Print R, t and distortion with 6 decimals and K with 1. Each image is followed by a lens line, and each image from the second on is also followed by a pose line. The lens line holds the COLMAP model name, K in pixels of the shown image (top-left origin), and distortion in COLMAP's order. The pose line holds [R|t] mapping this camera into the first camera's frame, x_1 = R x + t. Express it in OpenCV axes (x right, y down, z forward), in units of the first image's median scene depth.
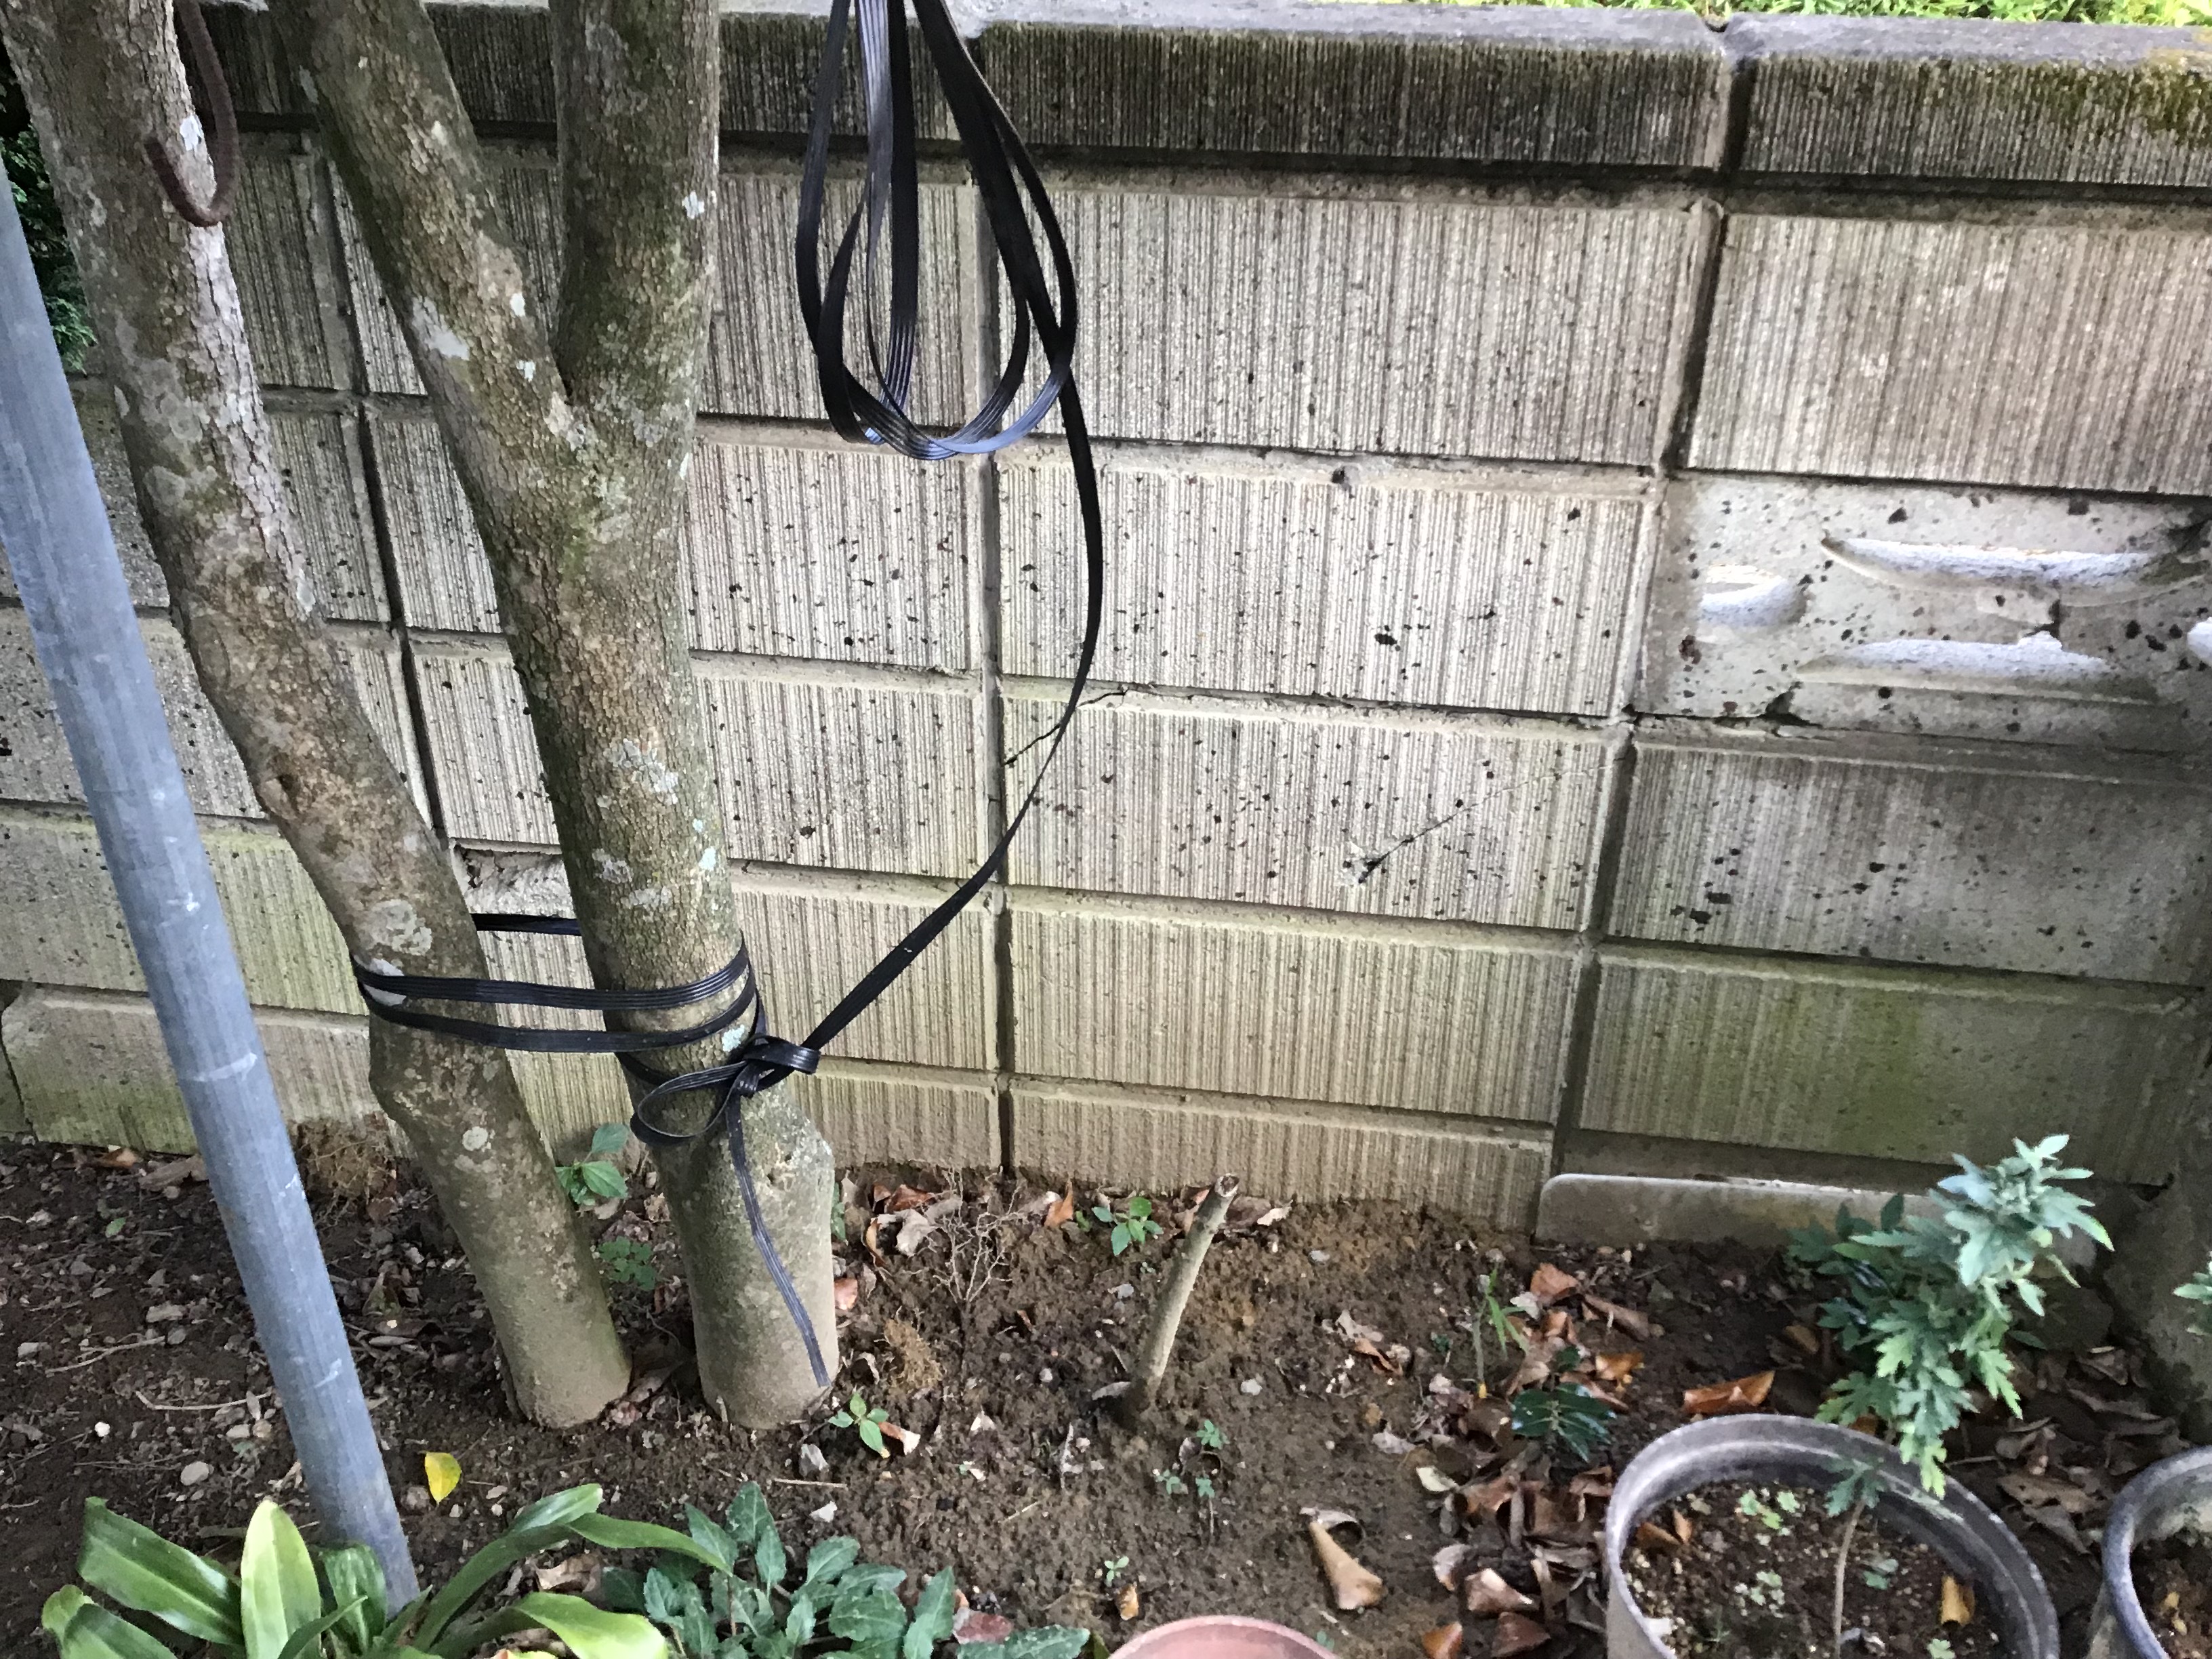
lens RADIAL K [[2006.3, 0, 1109.3], [0, 2006.3, 820.6], [0, 0, 1]] dist [0.084588, -0.150556]
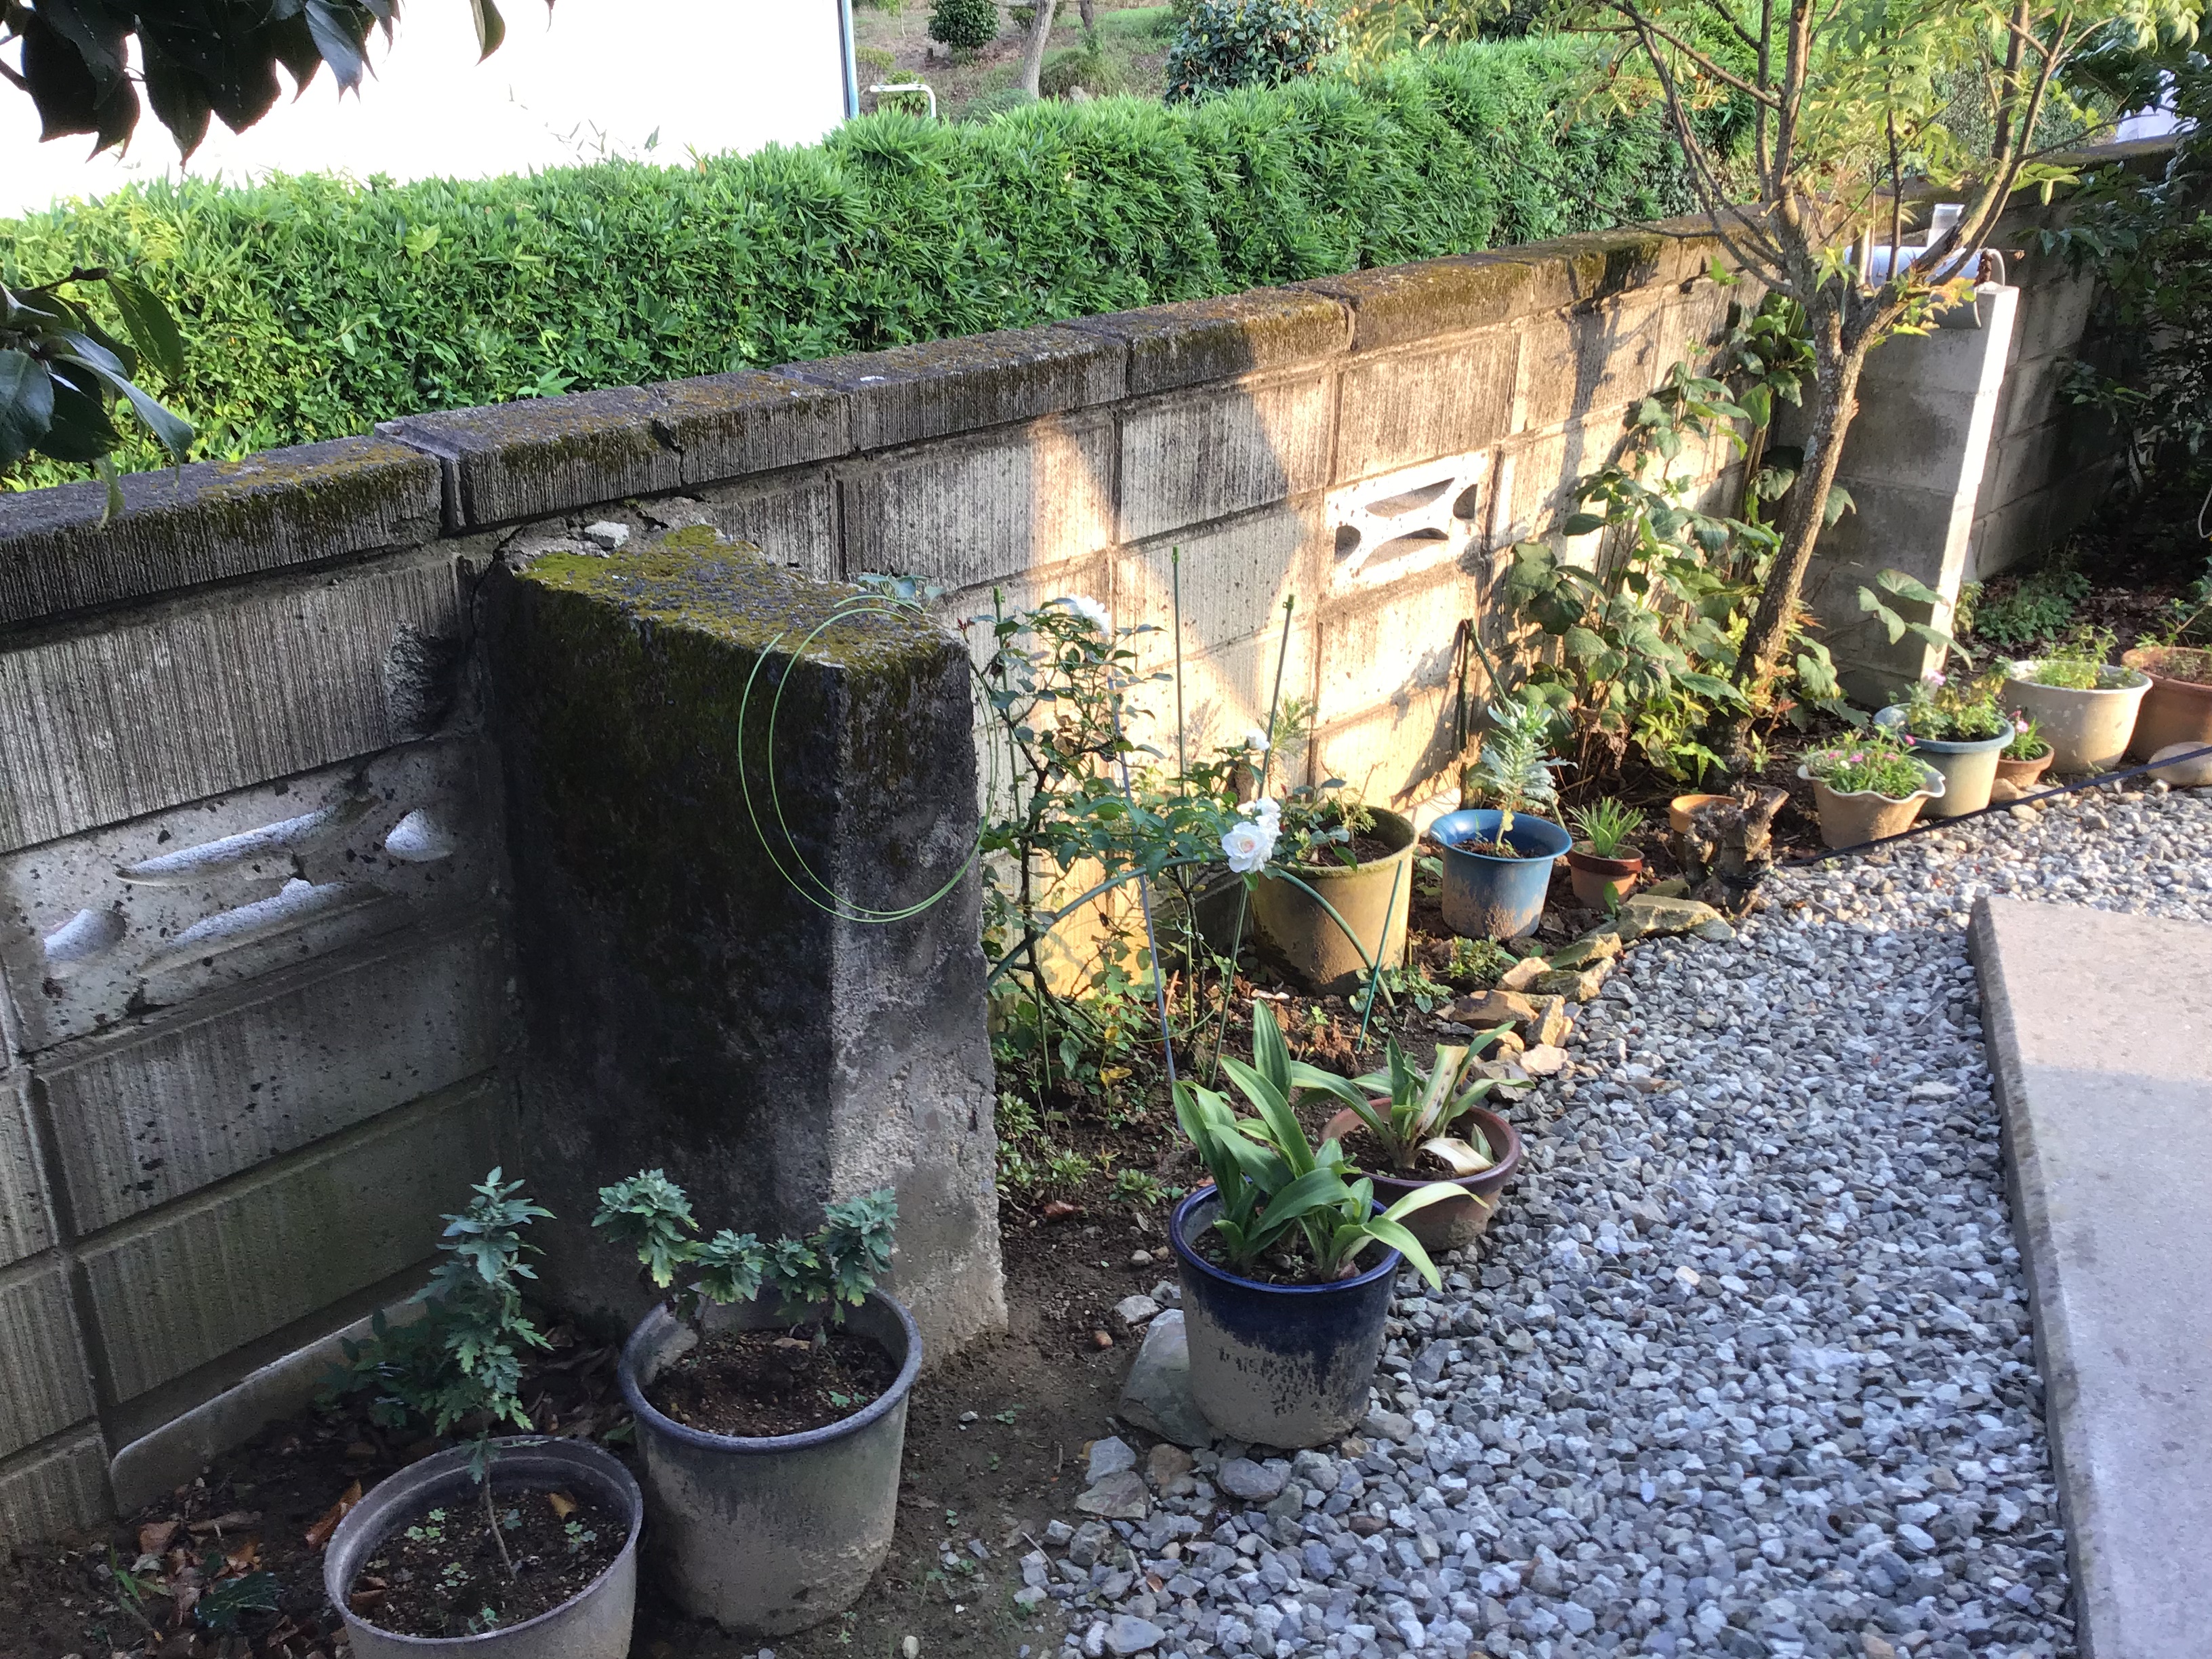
lens RADIAL K [[2006.3, 0, 1109.3], [0, 2006.3, 820.6], [0, 0, 1]] dist [0.084588, -0.150556]
pose [[0.556406, -0.321804, 0.766065, -0.267877], [0.422430, 0.903475, 0.072708, 0.005313], [-0.715517, 0.283154, 0.638638, -0.282226]]
